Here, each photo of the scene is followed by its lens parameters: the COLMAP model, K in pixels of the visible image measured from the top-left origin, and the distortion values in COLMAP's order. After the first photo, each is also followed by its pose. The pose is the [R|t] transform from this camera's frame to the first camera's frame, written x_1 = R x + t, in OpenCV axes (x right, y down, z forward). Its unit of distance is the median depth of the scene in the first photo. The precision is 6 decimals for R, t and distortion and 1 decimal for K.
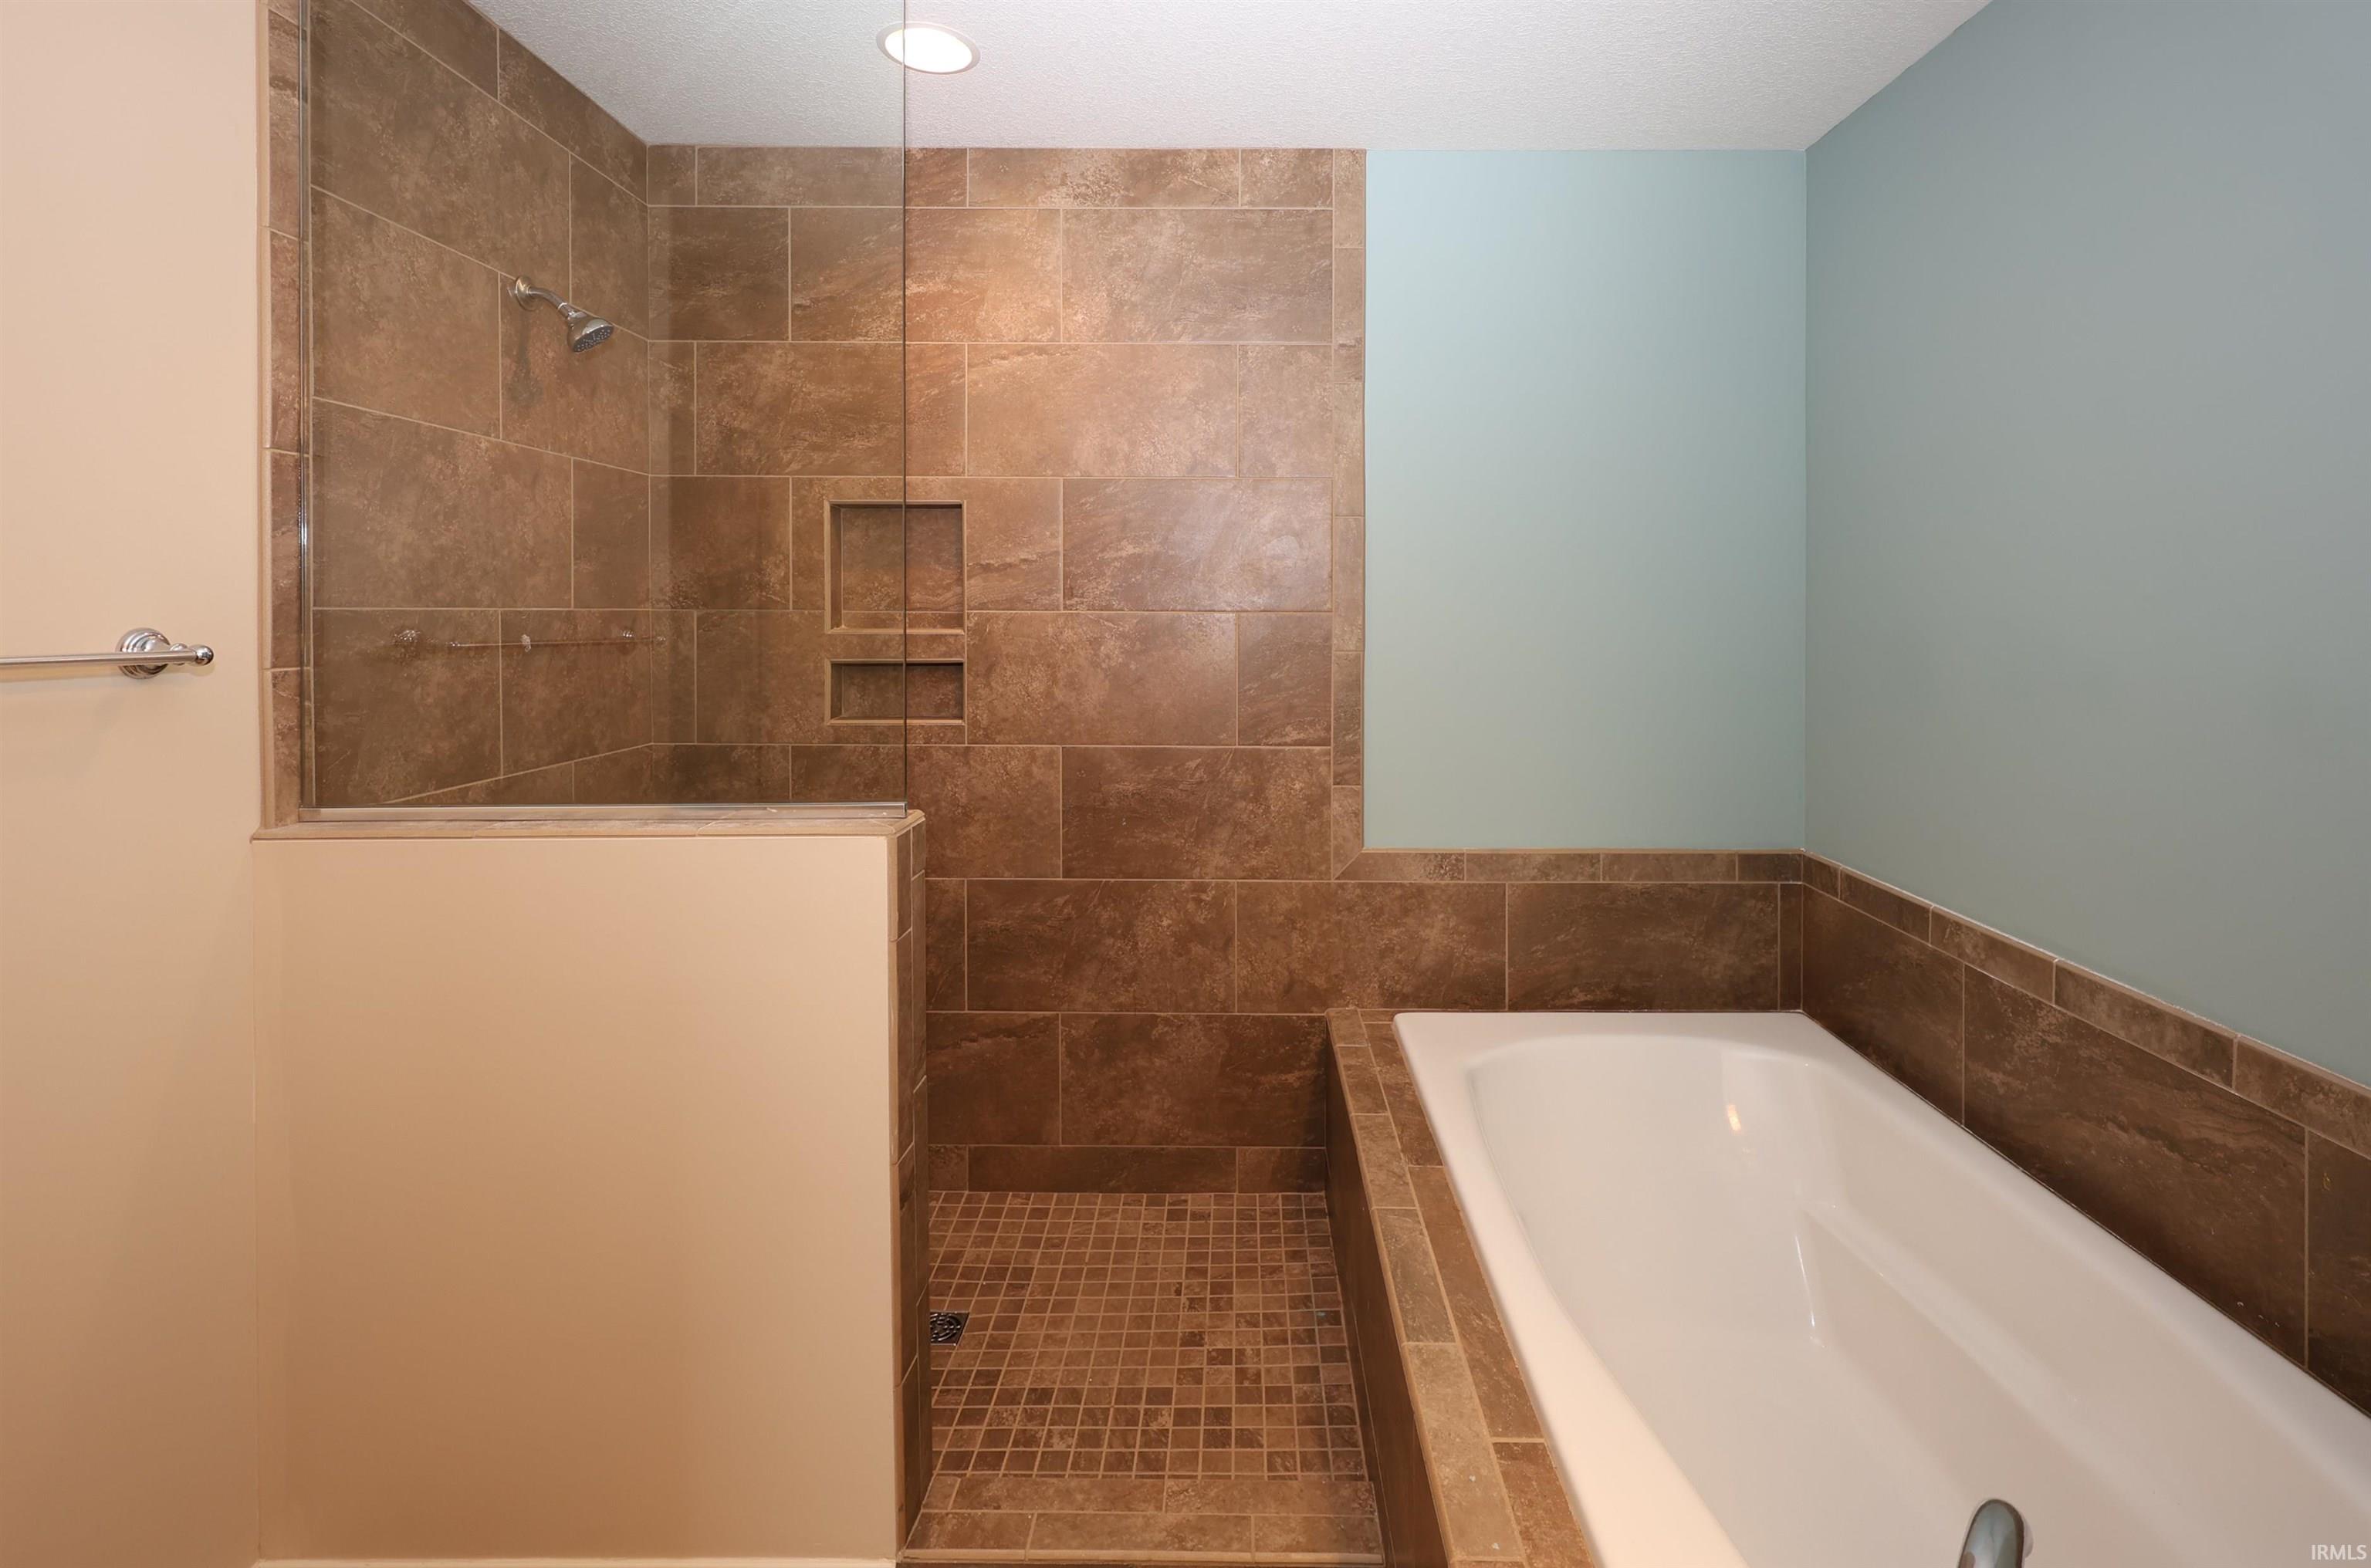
lens RADIAL K [[1041.2, 0, 1248.2], [0, 1041.2, 623.9], [0, 0, 1]] dist [0.004171, -0.000094]
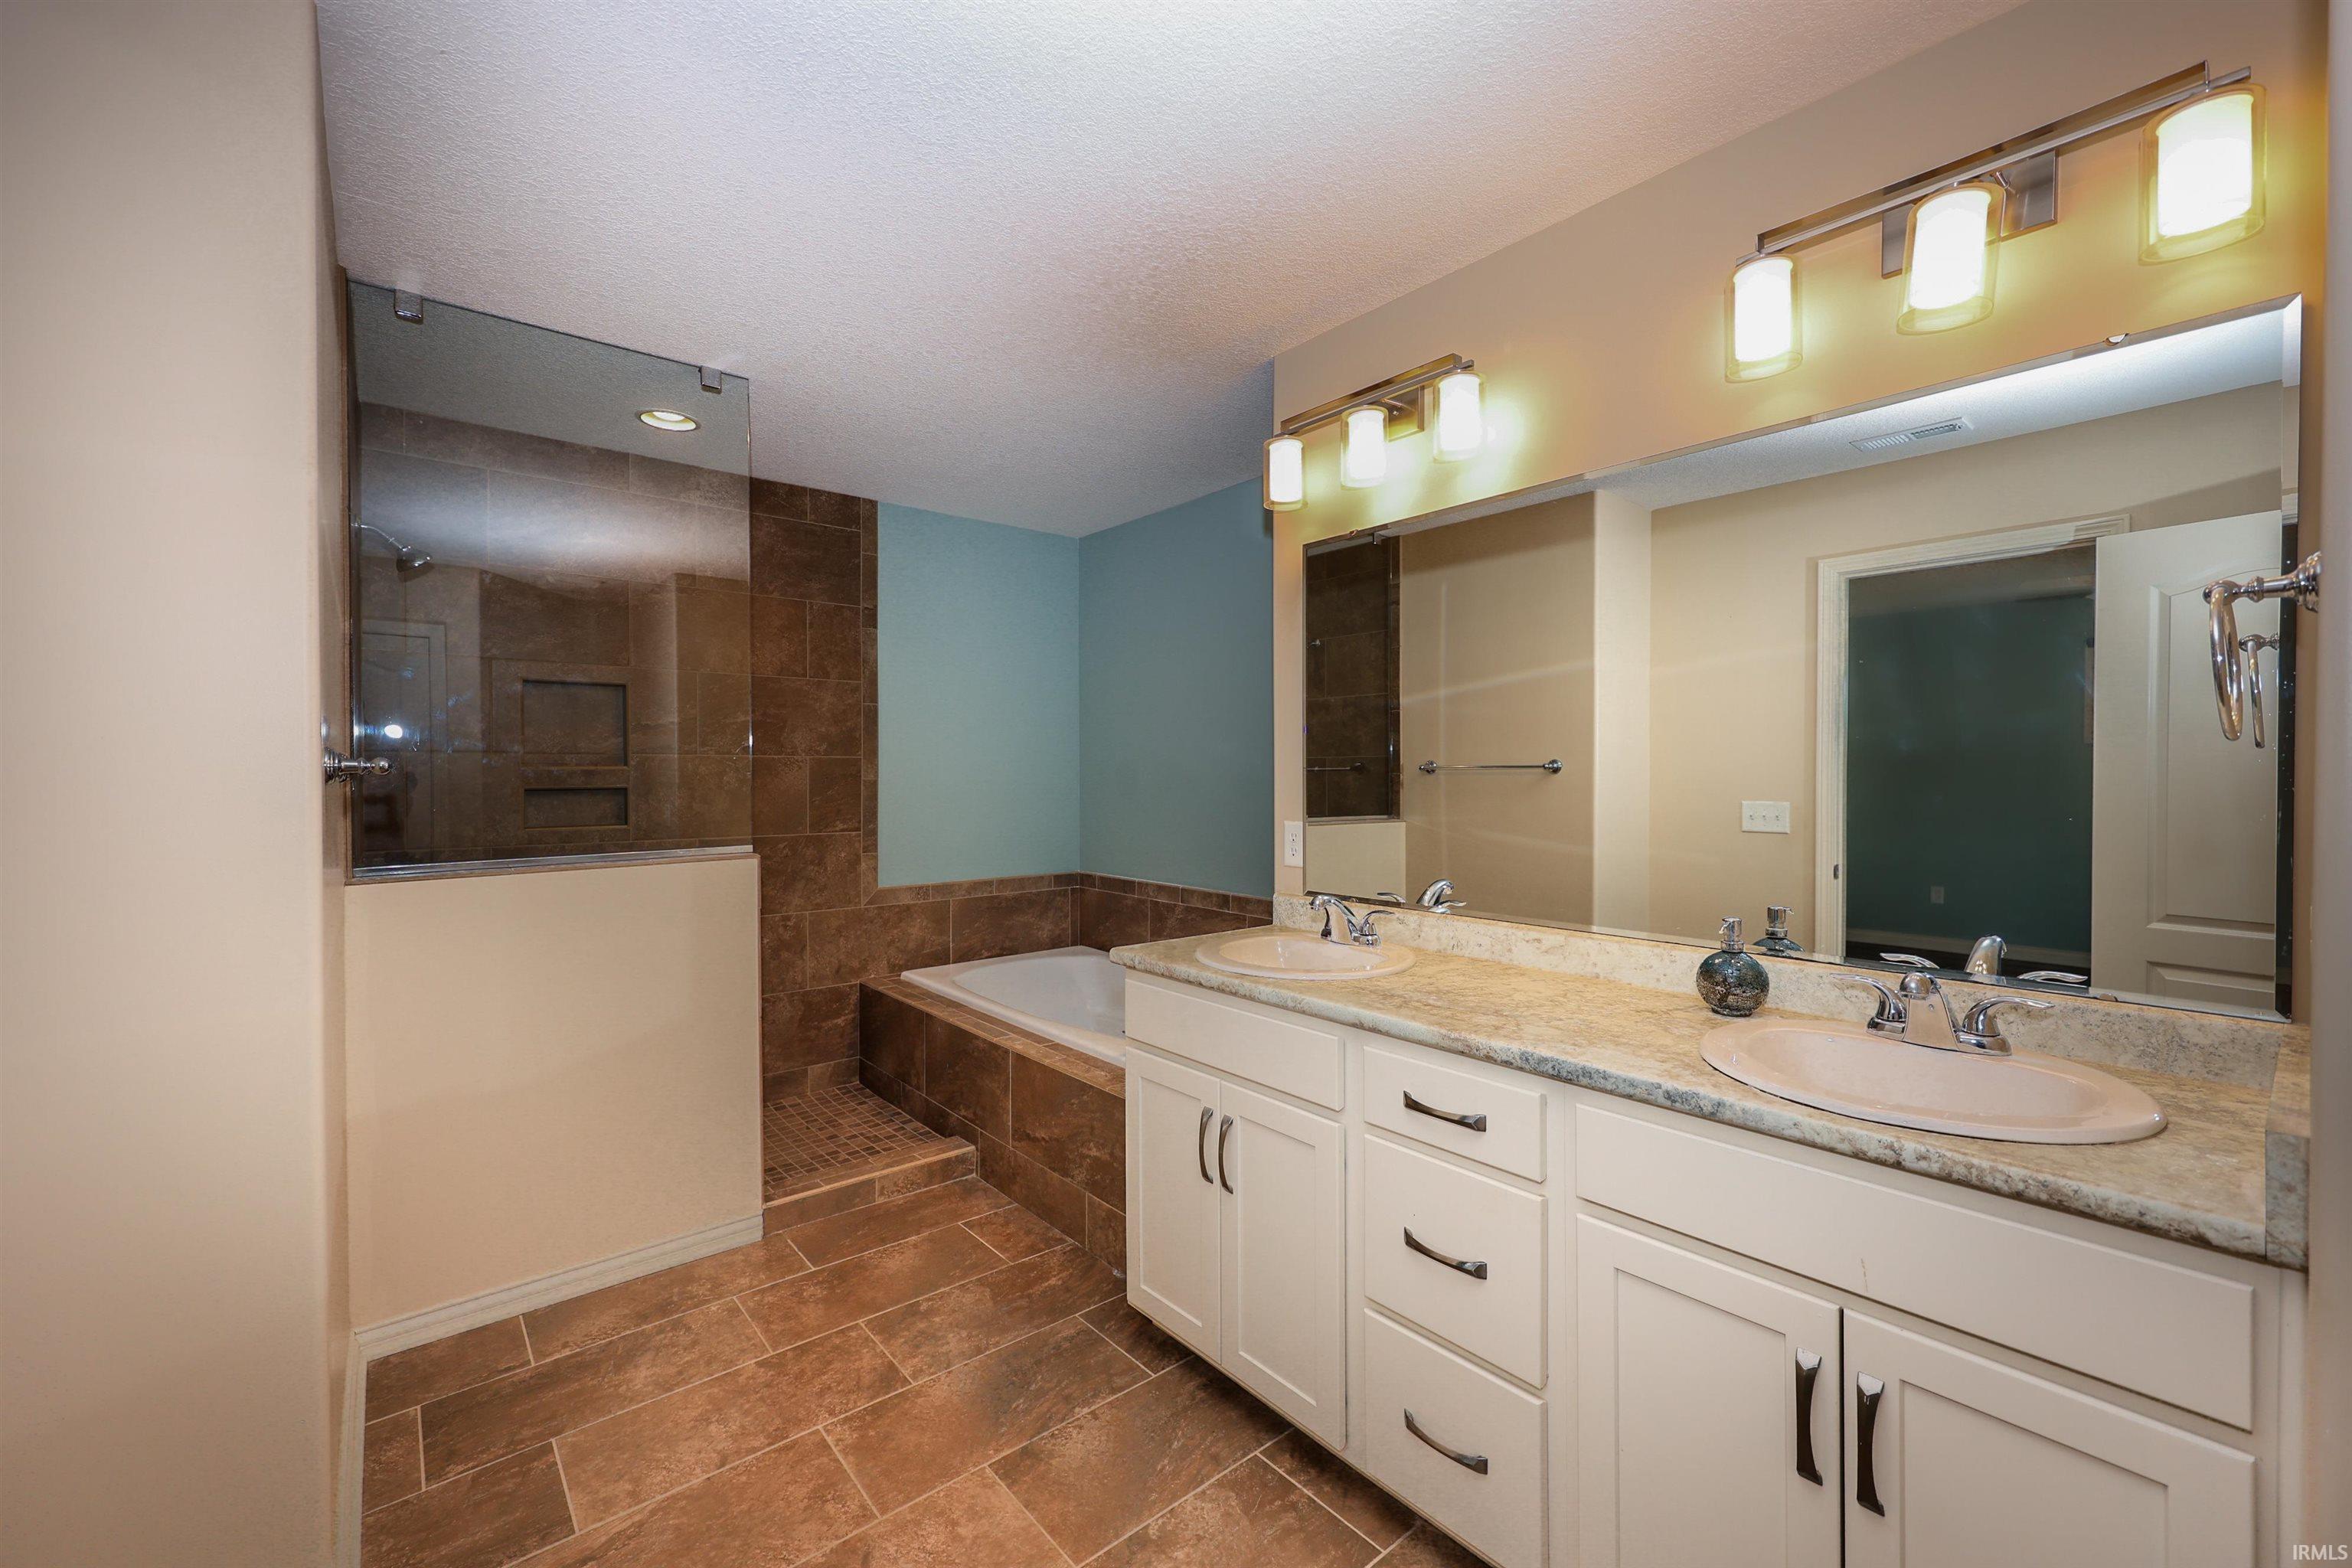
lens RADIAL K [[932.7, 0, 1175.1], [0, 932.7, 767.8], [0, 0, 1]] dist [0.000027, 0.000004]
pose [[0.764952, -0.003766, 0.644076, -0.542069], [0.005878, 0.999982, -0.001135, 0.013387], [-0.644060, 0.004655, 0.764961, -0.575413]]
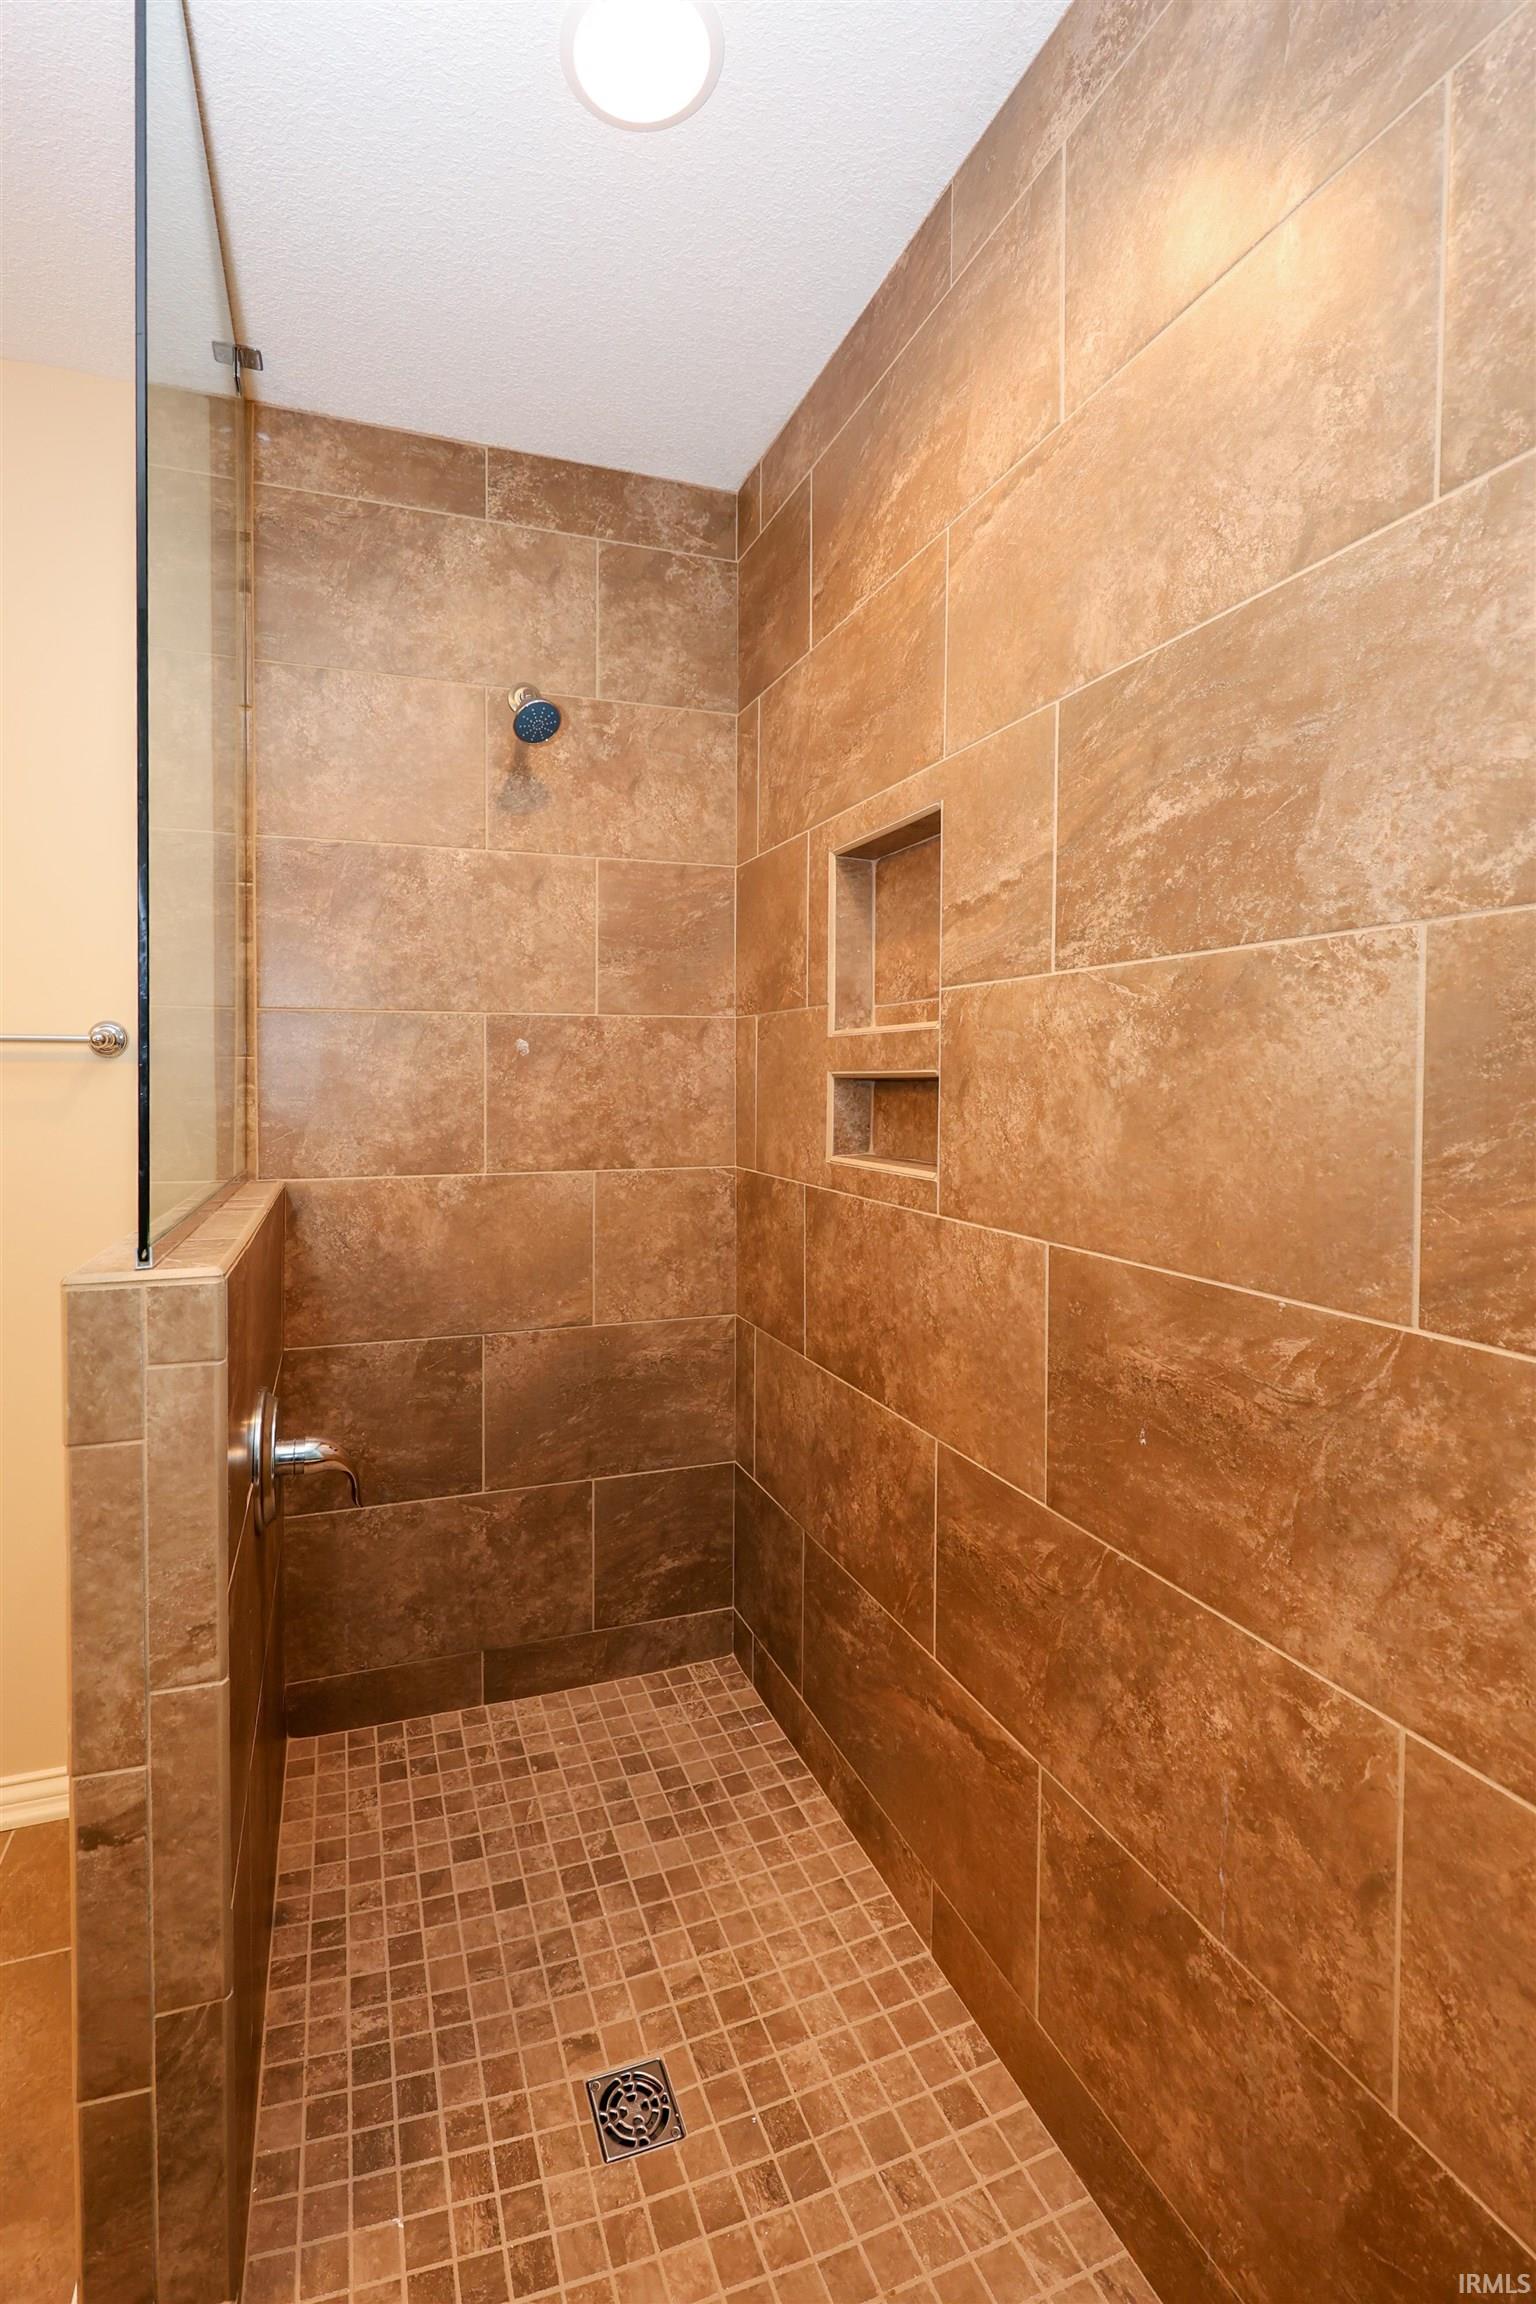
lens RADIAL K [[981.1, 0, 667.3], [0, 981.1, 1104.4], [0, 0, 1]] dist [0.001218, -0.000490]
pose [[0.299826, 0.025459, -0.953654, 0.213499], [-0.005488, 0.999673, 0.024962, 0.039905], [0.953978, -0.002250, 0.299868, 0.683774]]
